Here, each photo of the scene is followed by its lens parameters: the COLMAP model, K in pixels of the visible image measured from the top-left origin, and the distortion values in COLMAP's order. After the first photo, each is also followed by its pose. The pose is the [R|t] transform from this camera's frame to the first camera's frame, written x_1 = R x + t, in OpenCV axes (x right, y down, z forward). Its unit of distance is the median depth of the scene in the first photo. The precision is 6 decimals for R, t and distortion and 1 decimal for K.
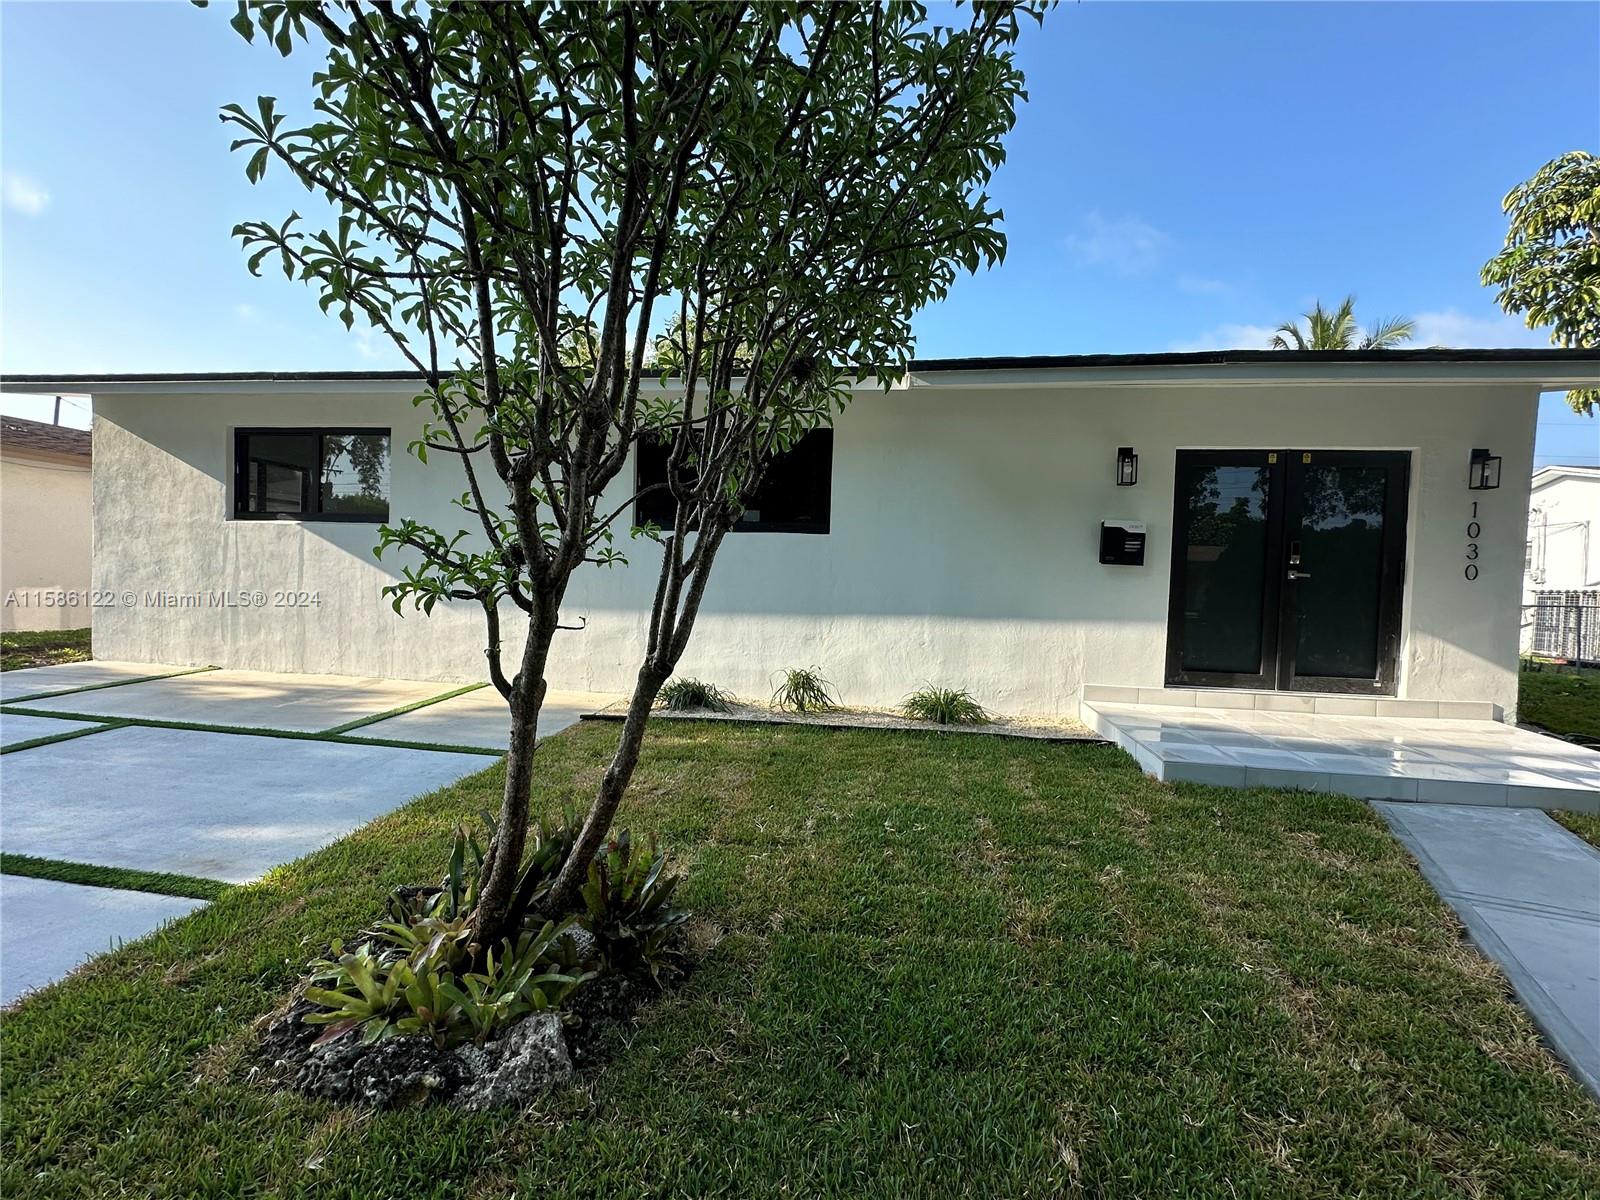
lens RADIAL K [[692.9, 0, 800.0], [0, 692.9, 600.0], [0, 0, 1]] dist [-0.001082, -0.000082]
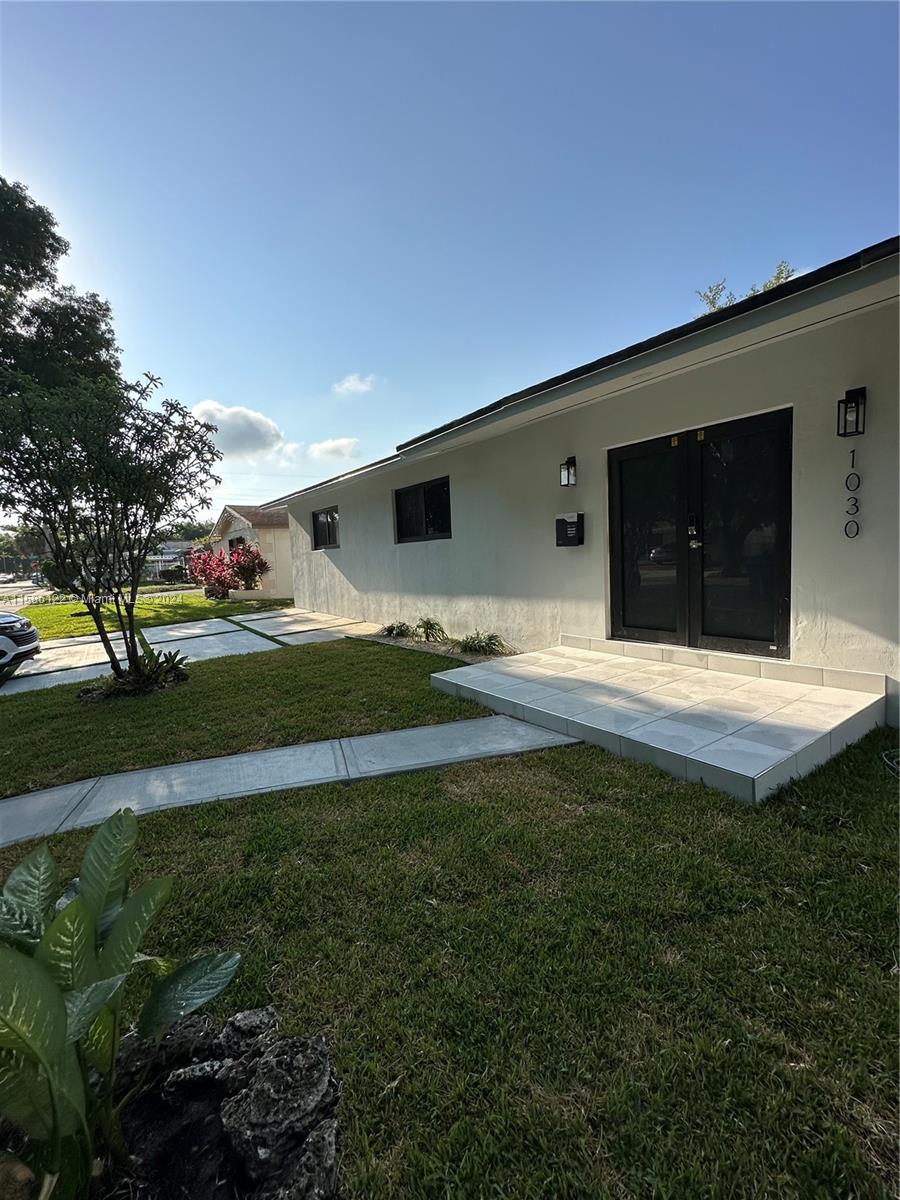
lens RADIAL K [[519.7, 0, 450.0], [0, 519.7, 600.0], [0, 0, 1]] dist [-0.001082, -0.000082]
pose [[0.683047, 0.002879, -0.730369, 1.055099], [0.033852, 0.998793, 0.035595, 0.010224], [0.729590, -0.049038, 0.682125, 0.143720]]
